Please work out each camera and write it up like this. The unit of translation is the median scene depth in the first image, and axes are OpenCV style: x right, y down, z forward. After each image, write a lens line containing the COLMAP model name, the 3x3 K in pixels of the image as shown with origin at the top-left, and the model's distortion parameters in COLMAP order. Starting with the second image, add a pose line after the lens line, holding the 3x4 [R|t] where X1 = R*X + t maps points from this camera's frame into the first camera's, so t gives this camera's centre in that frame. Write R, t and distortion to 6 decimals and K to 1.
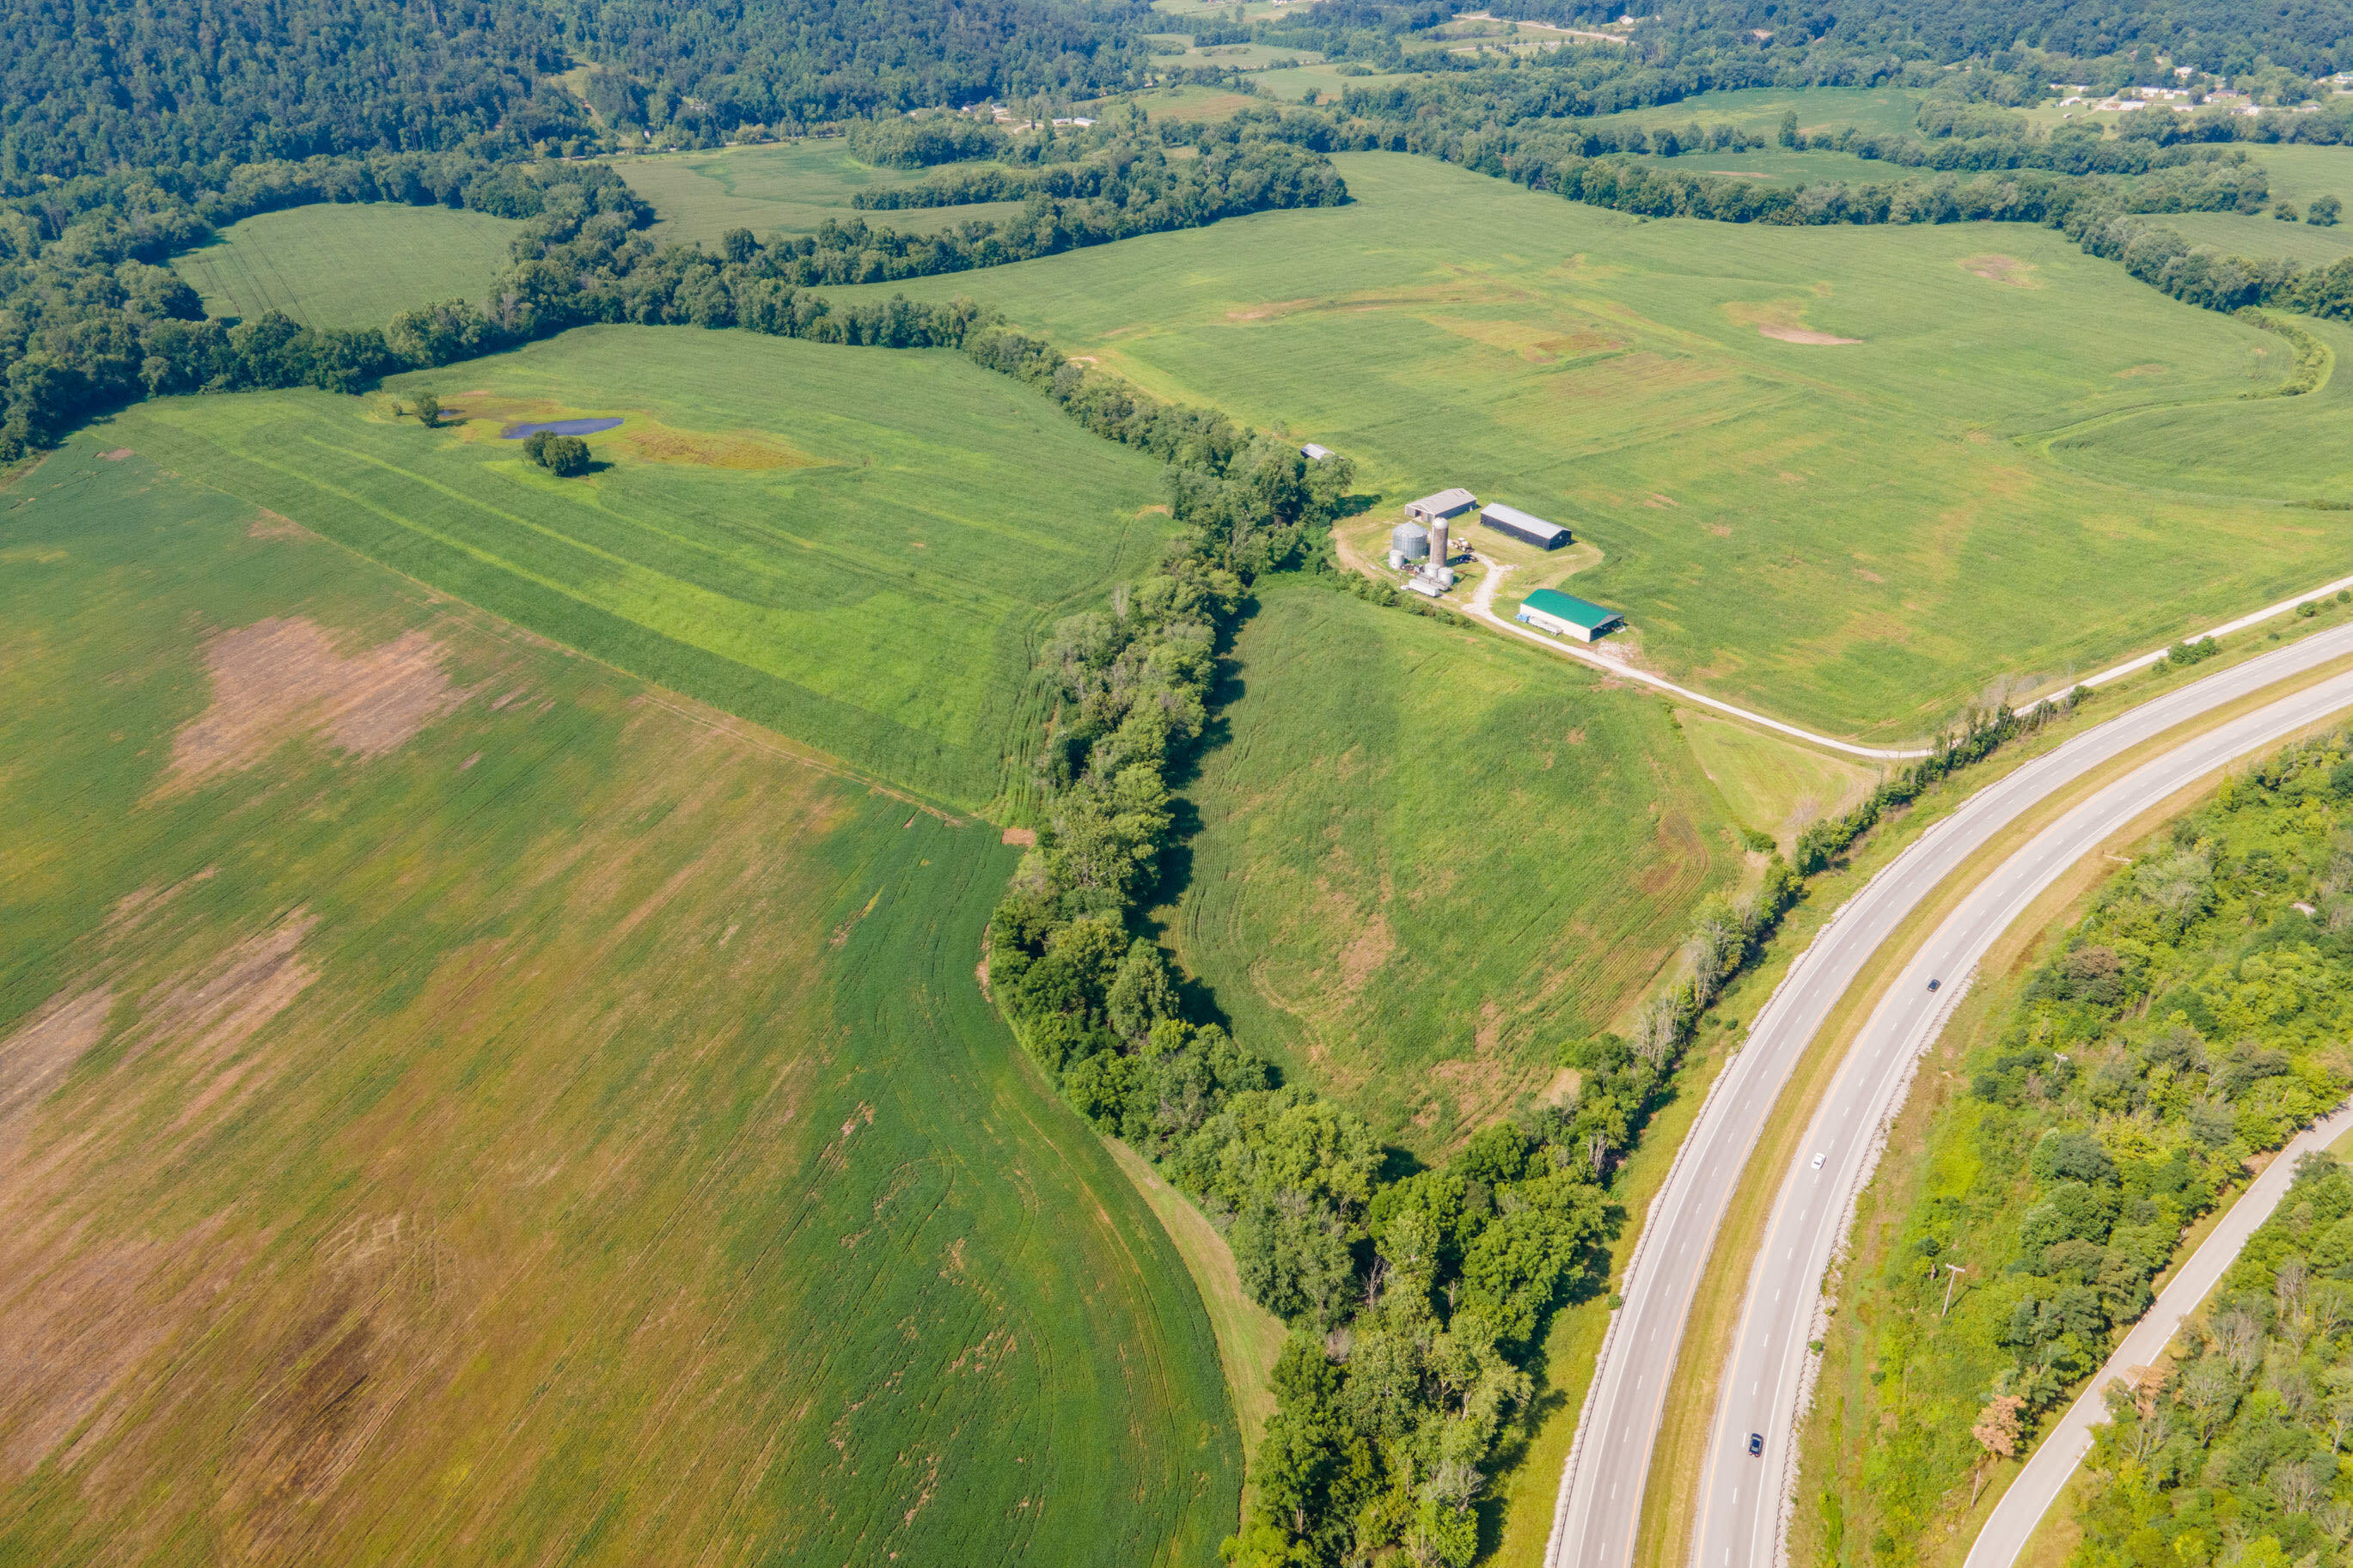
lens RADIAL K [[1755.5, 0, 1176.5], [0, 1755.5, 784.0], [0, 0, 1]] dist [0.002389, 0.089177]
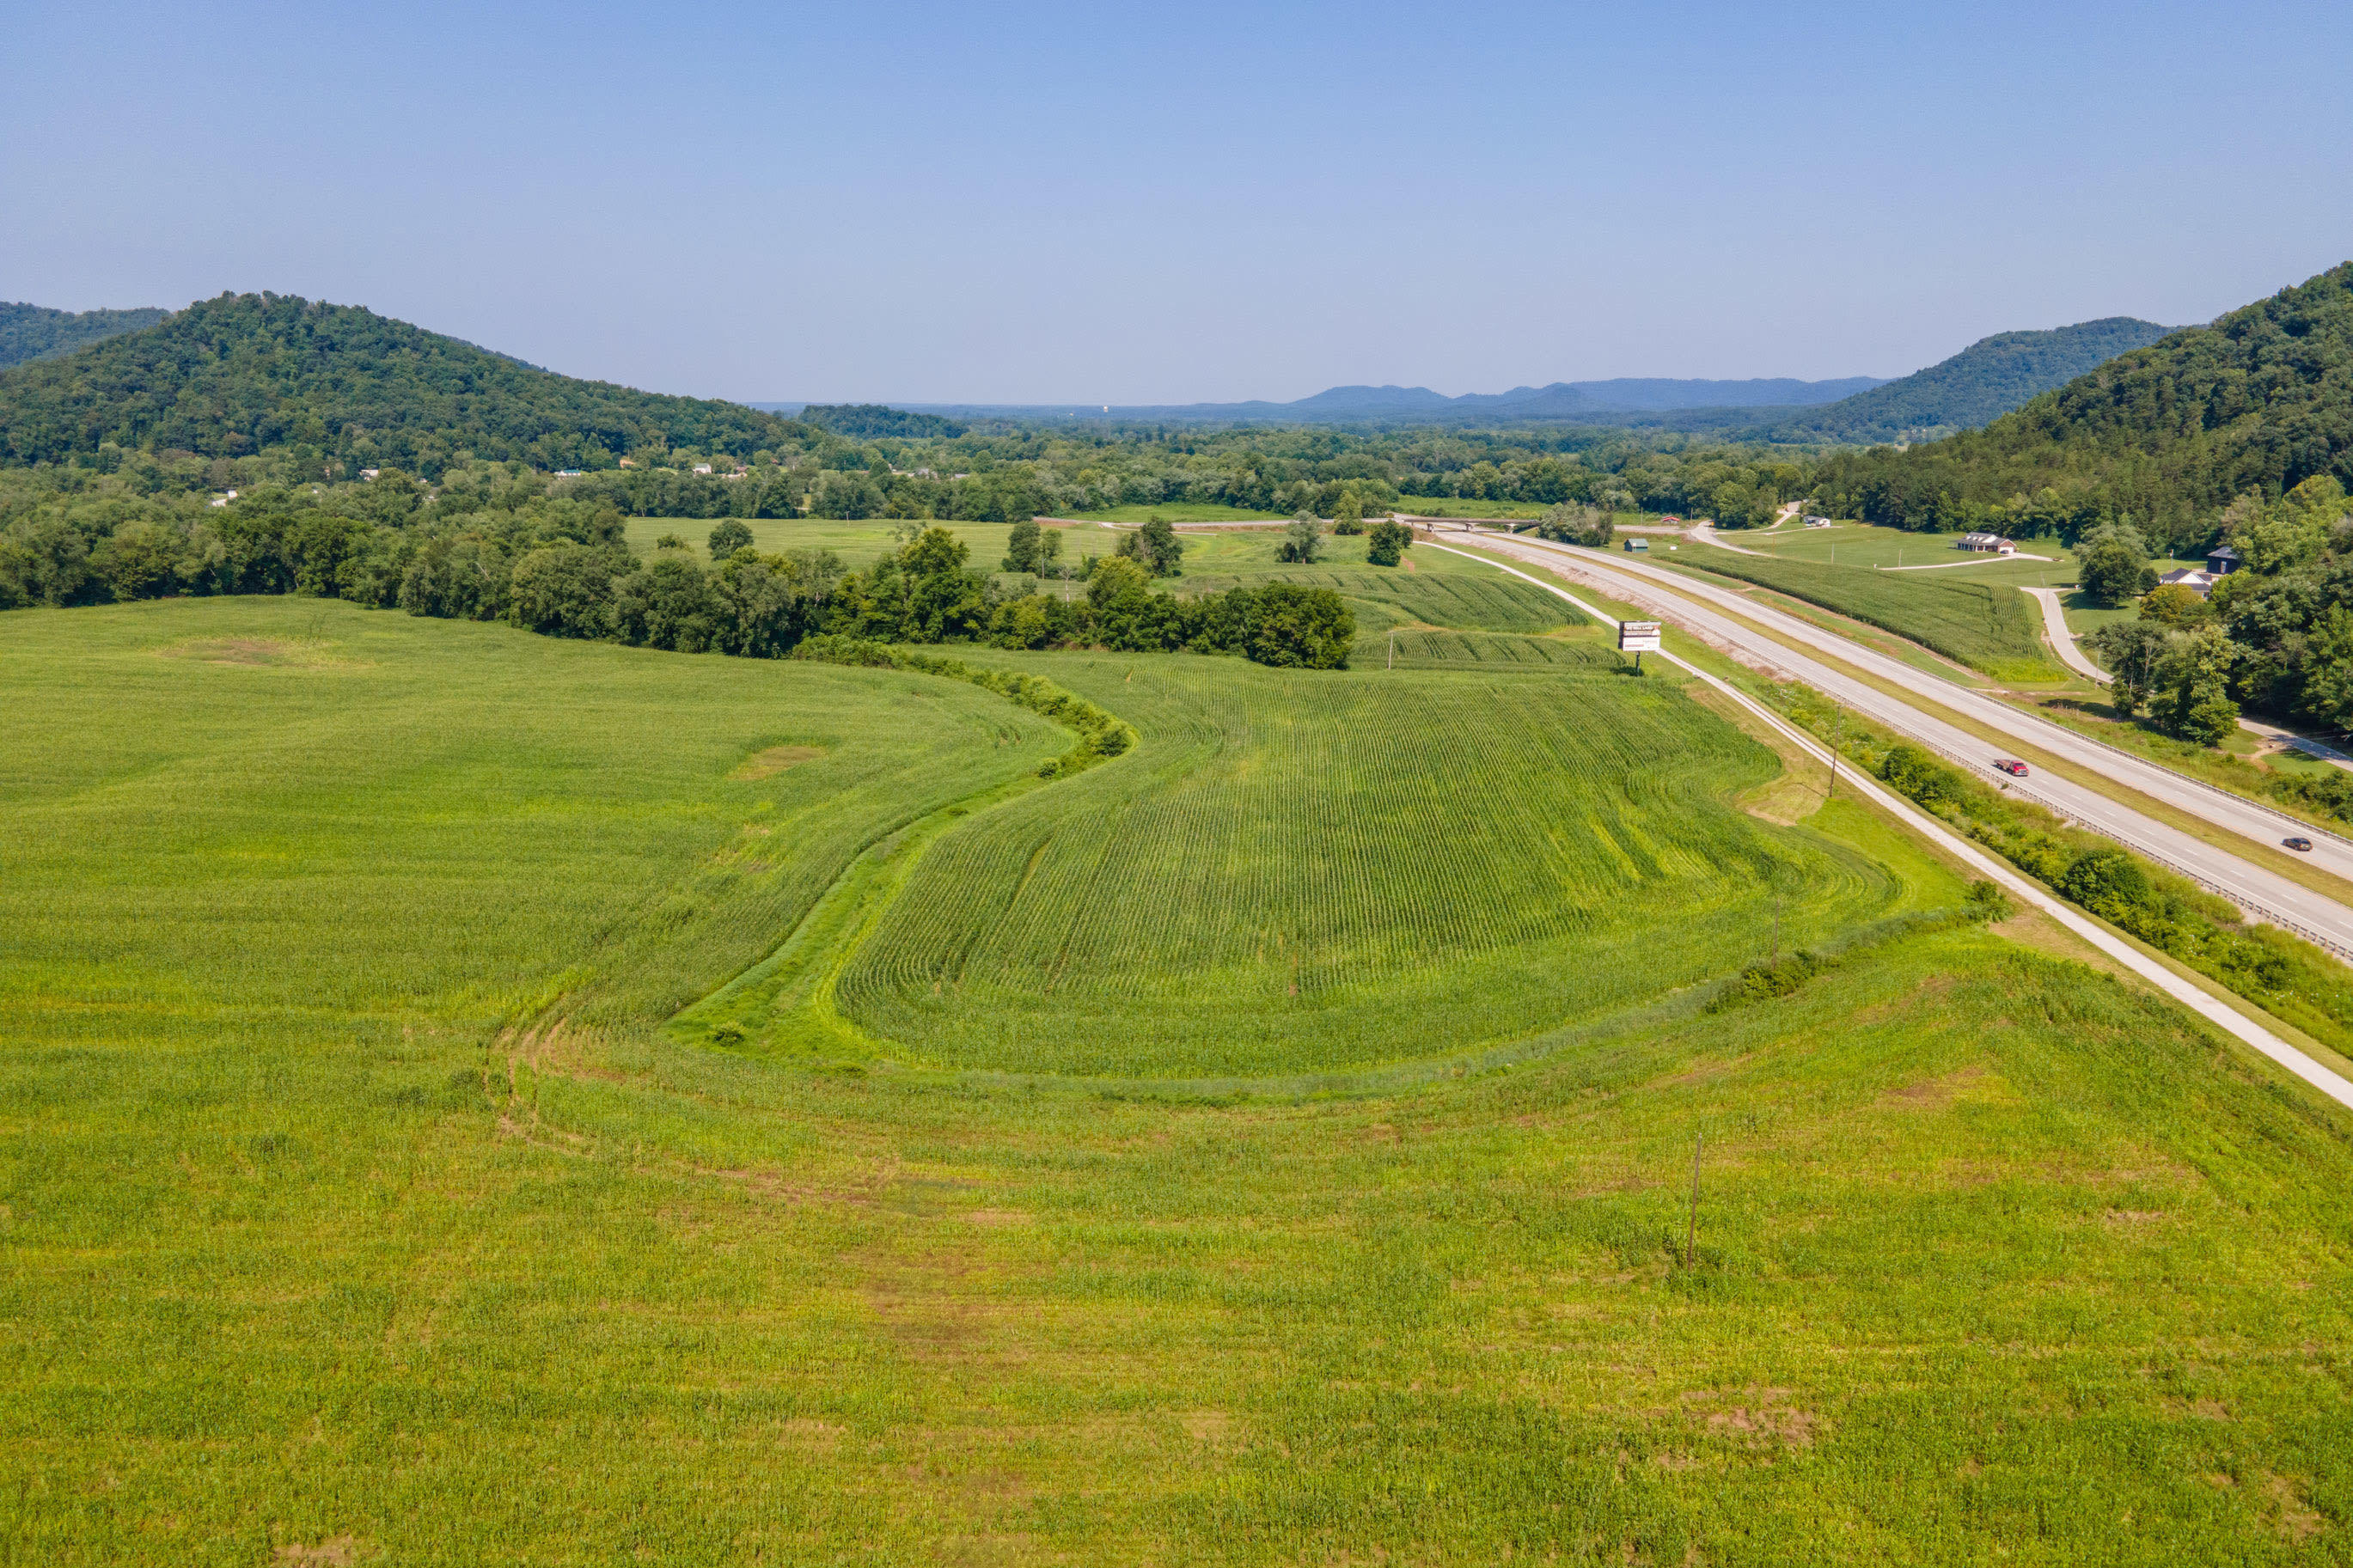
lens RADIAL K [[1758.5, 0, 1195.2], [0, 1758.5, 743.6], [0, 0, 1]] dist [0.031194, 0.003021]
pose [[0.568159, -0.141873, 0.810597, 0.218909], [0.392196, 0.912645, -0.115162, -0.118773], [-0.723448, 0.383343, 0.574170, 0.540742]]
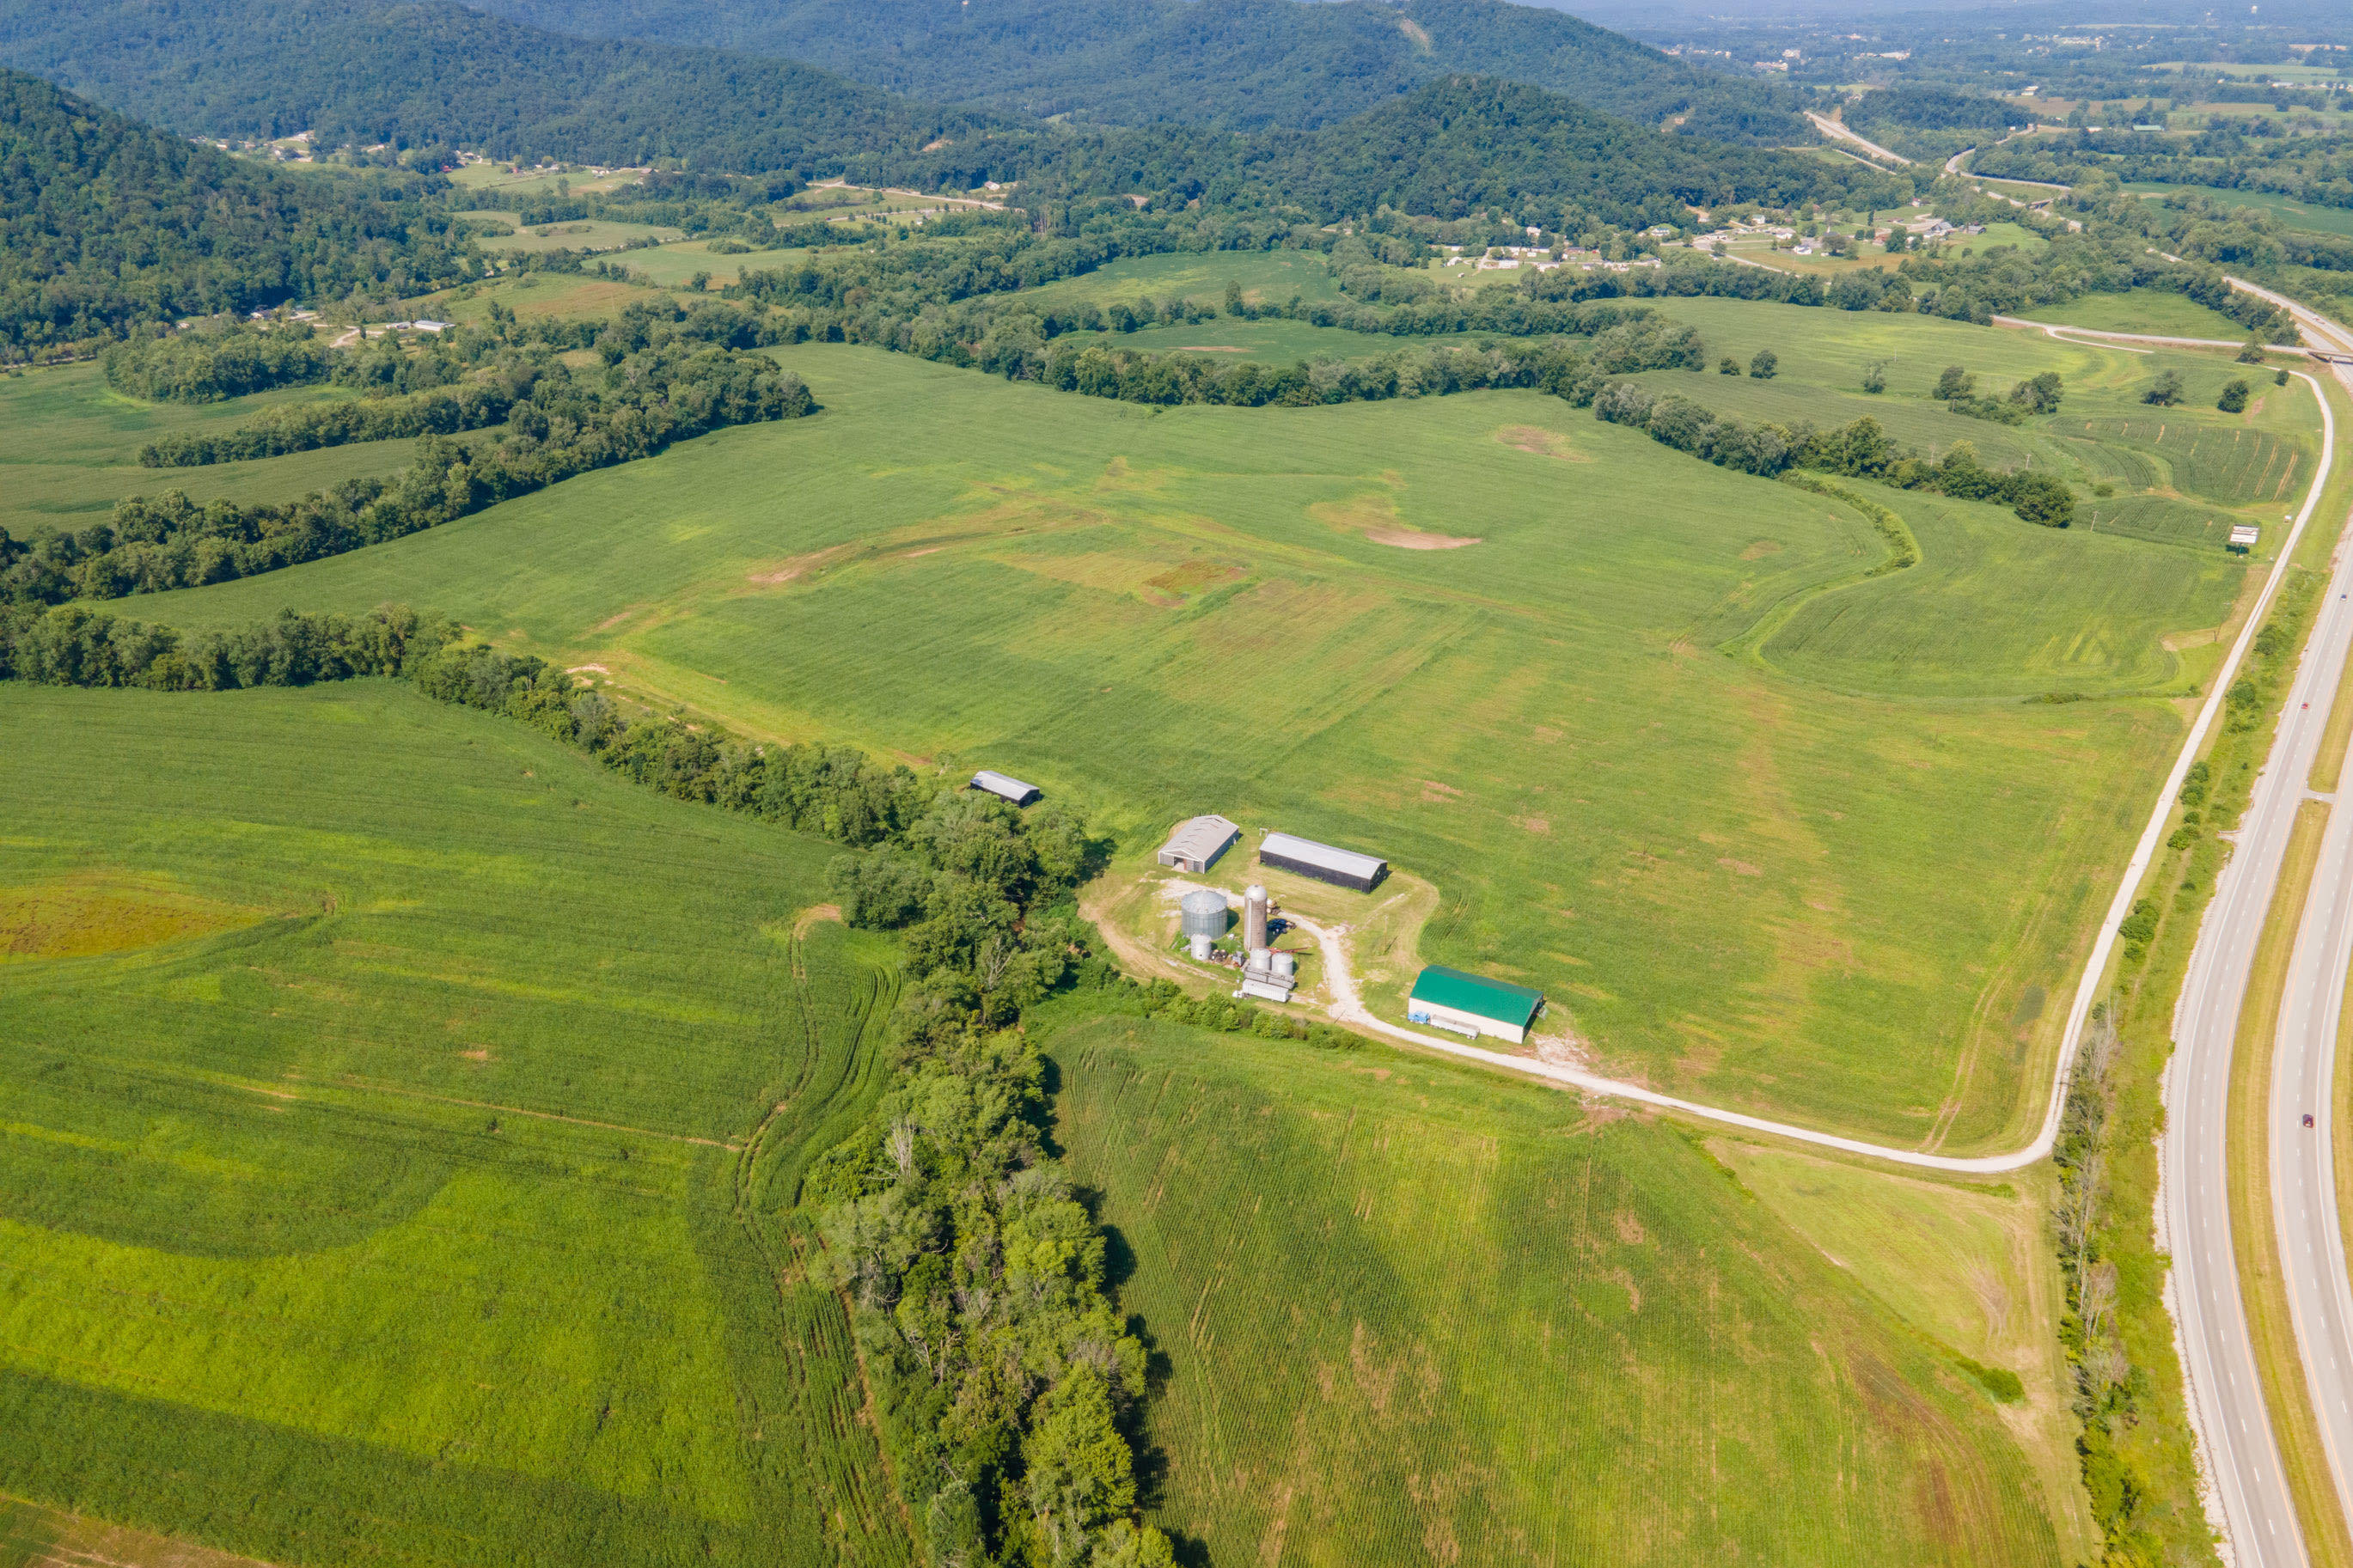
lens RADIAL K [[1758.5, 0, 1195.2], [0, 1758.5, 743.6], [0, 0, 1]] dist [0.031194, 0.003021]
pose [[0.918148, -0.144577, 0.368919, -0.076141], [0.178943, 0.981997, -0.060508, -0.095658], [-0.353529, 0.121570, 0.927490, 0.179168]]
